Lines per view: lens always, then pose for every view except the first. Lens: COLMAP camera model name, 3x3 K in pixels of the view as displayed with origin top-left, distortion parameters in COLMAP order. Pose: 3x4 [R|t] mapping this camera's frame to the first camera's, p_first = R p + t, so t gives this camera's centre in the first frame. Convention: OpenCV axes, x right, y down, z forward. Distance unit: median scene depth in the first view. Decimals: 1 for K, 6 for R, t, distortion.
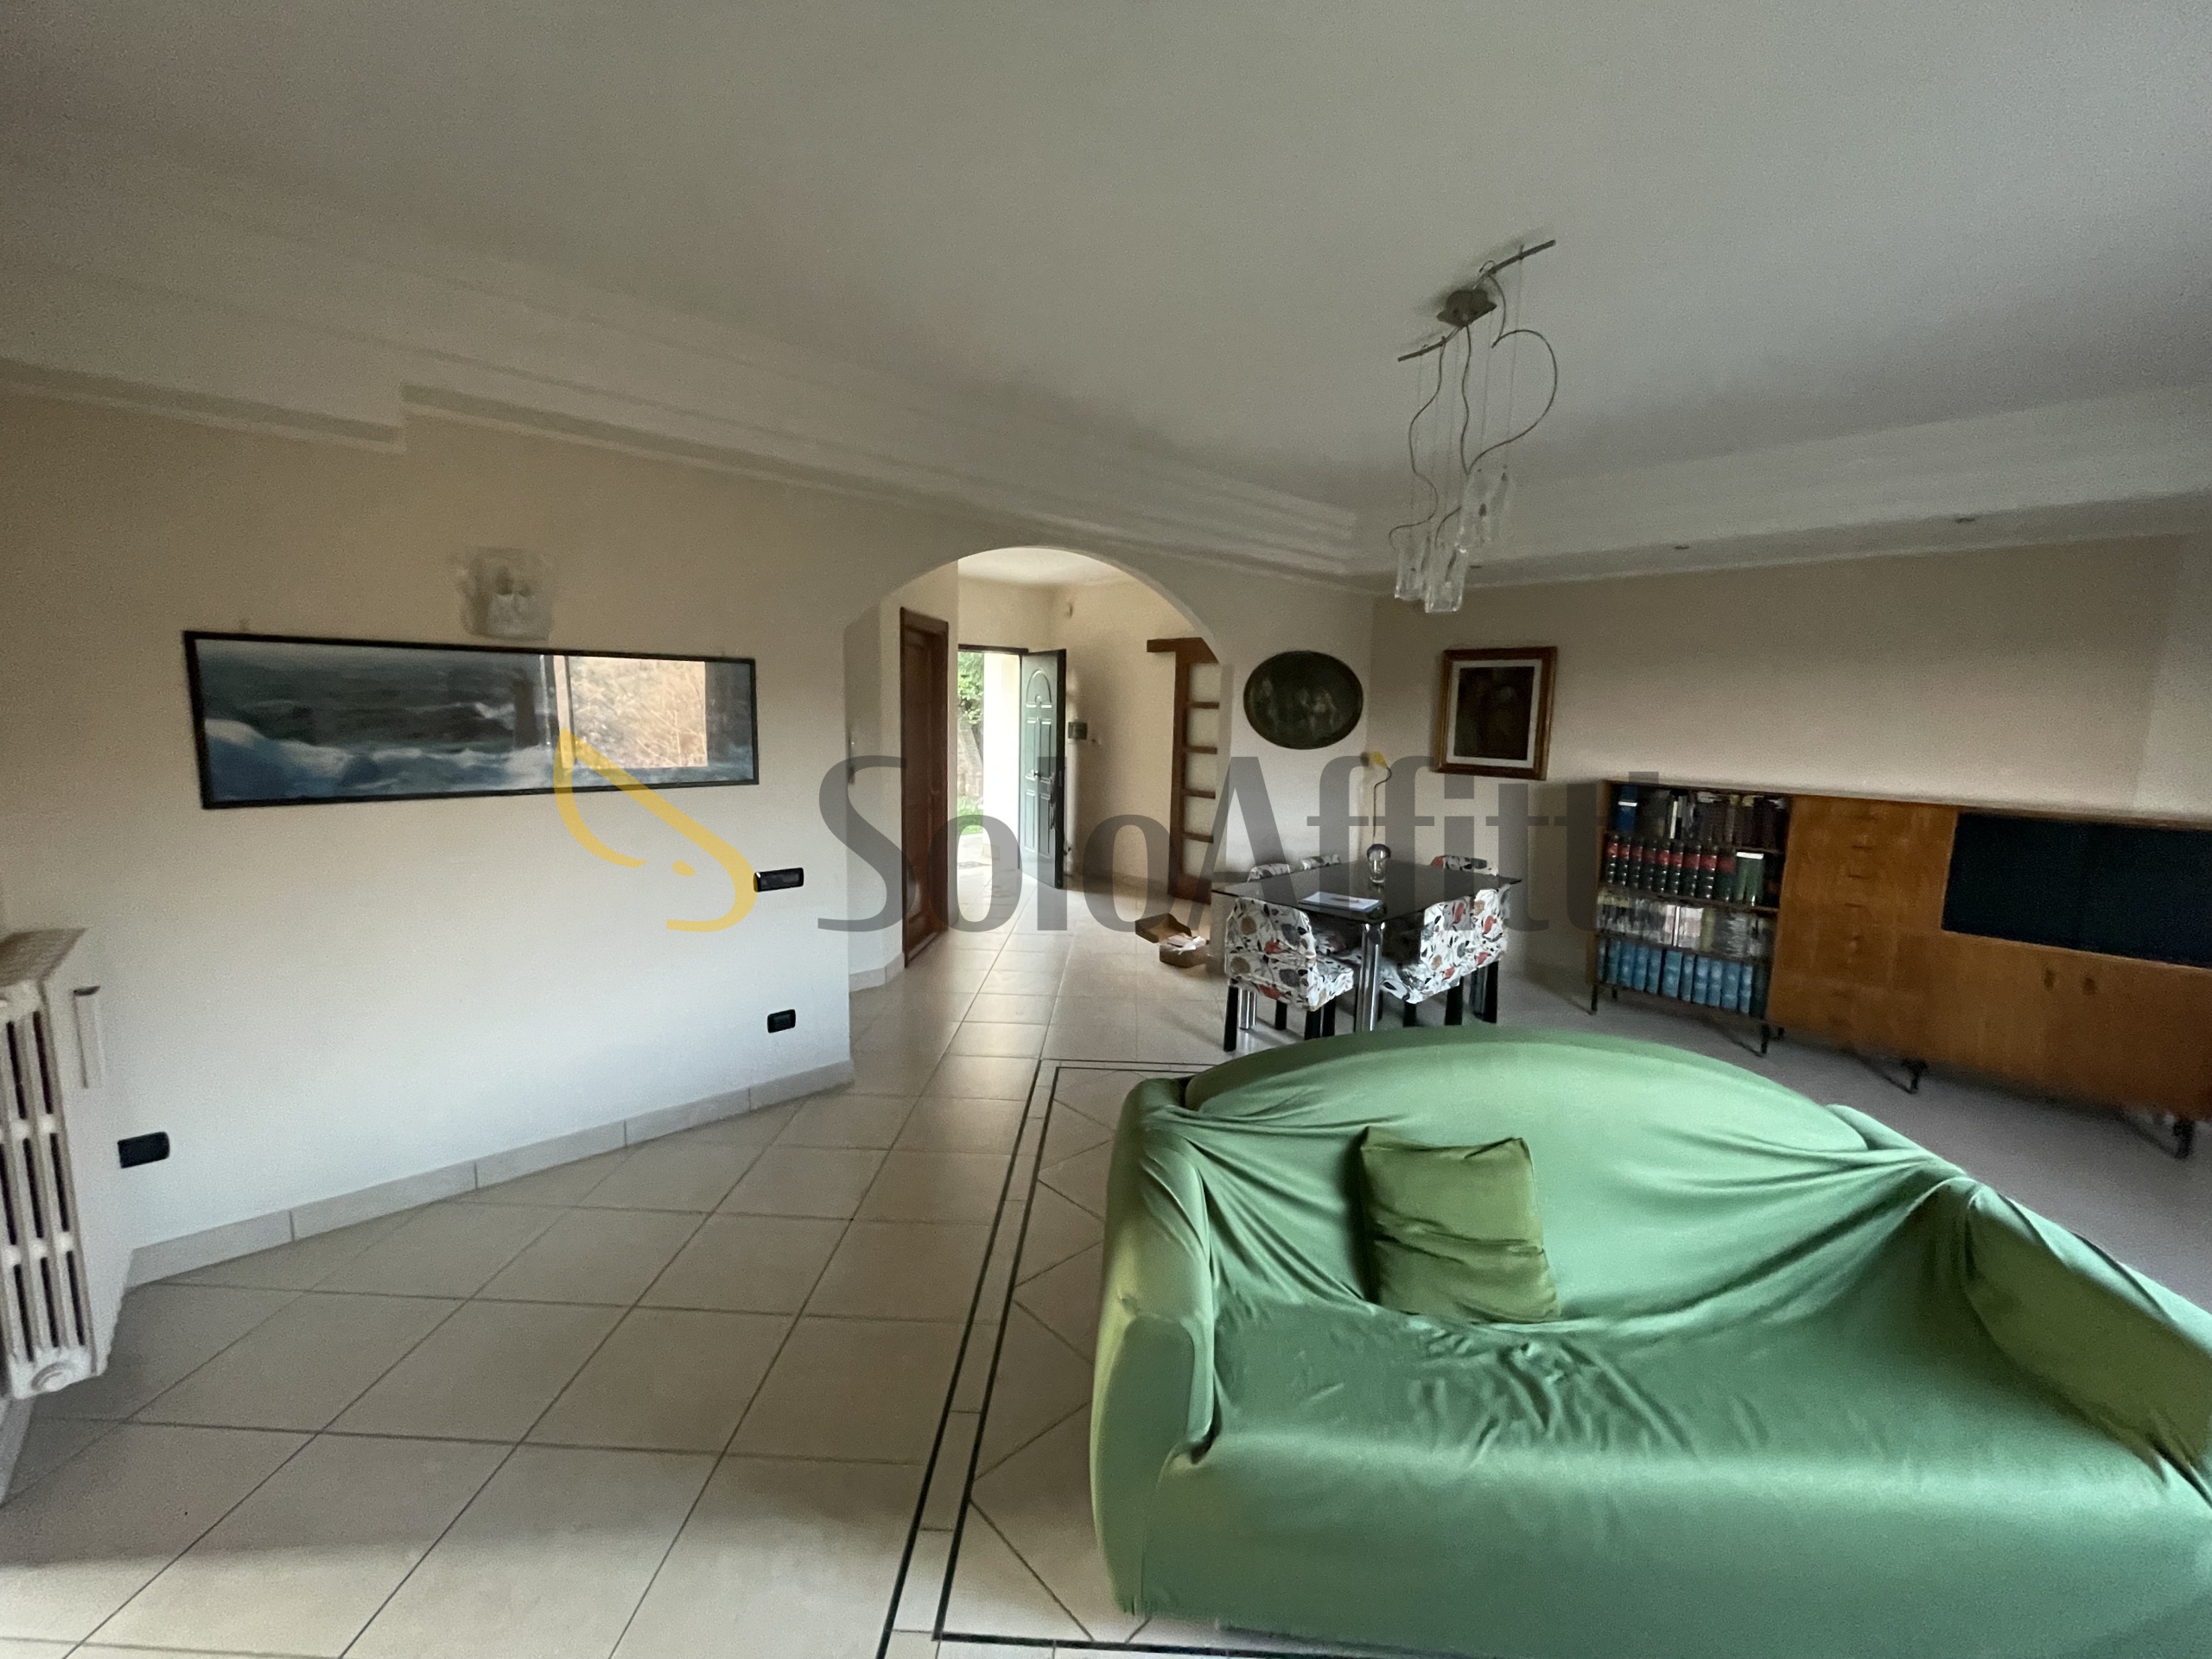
lens RADIAL K [[900.8, 0, 1112.9], [0, 900.8, 827.8], [0, 0, 1]] dist [-0.007651, -0.000251]
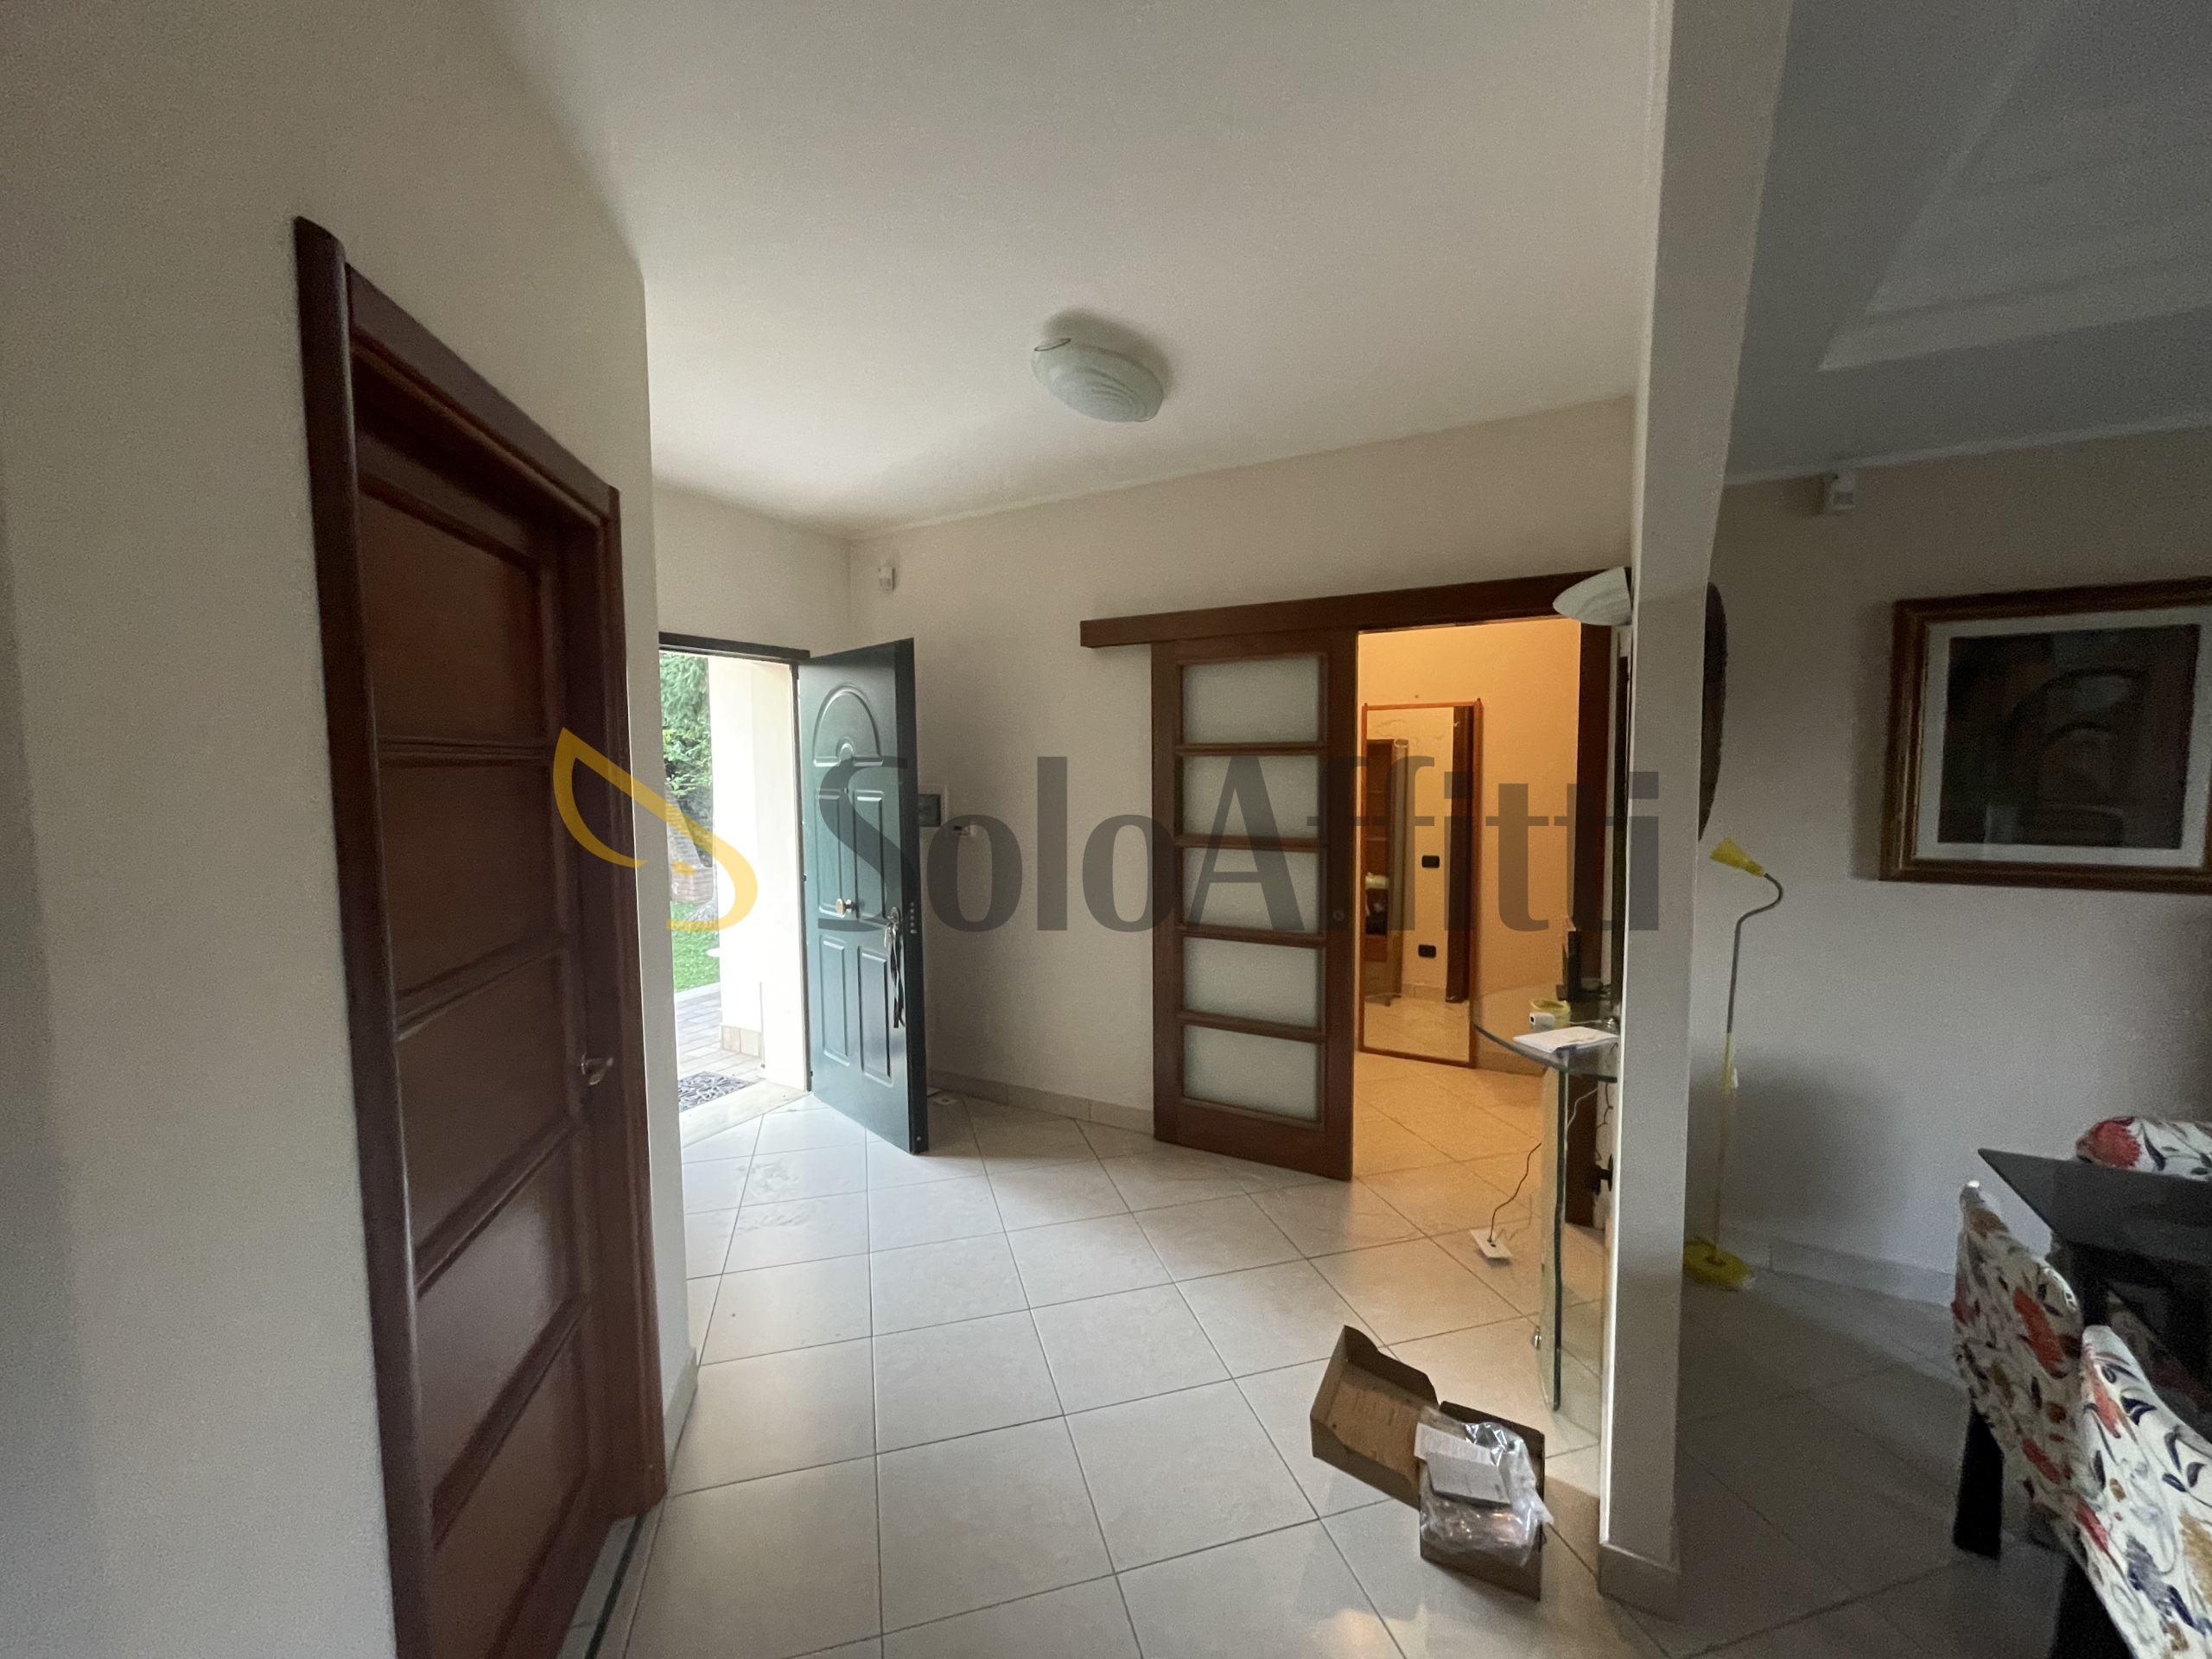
lens RADIAL K [[900.8, 0, 1097.9], [0, 900.8, 818.0], [0, 0, 1]] dist [-0.007651, -0.000251]
pose [[0.957508, -0.052782, 0.283537, -0.095026], [0.072366, 0.995629, -0.059040, -0.071609], [-0.279182, 0.077050, 0.957142, 0.527670]]
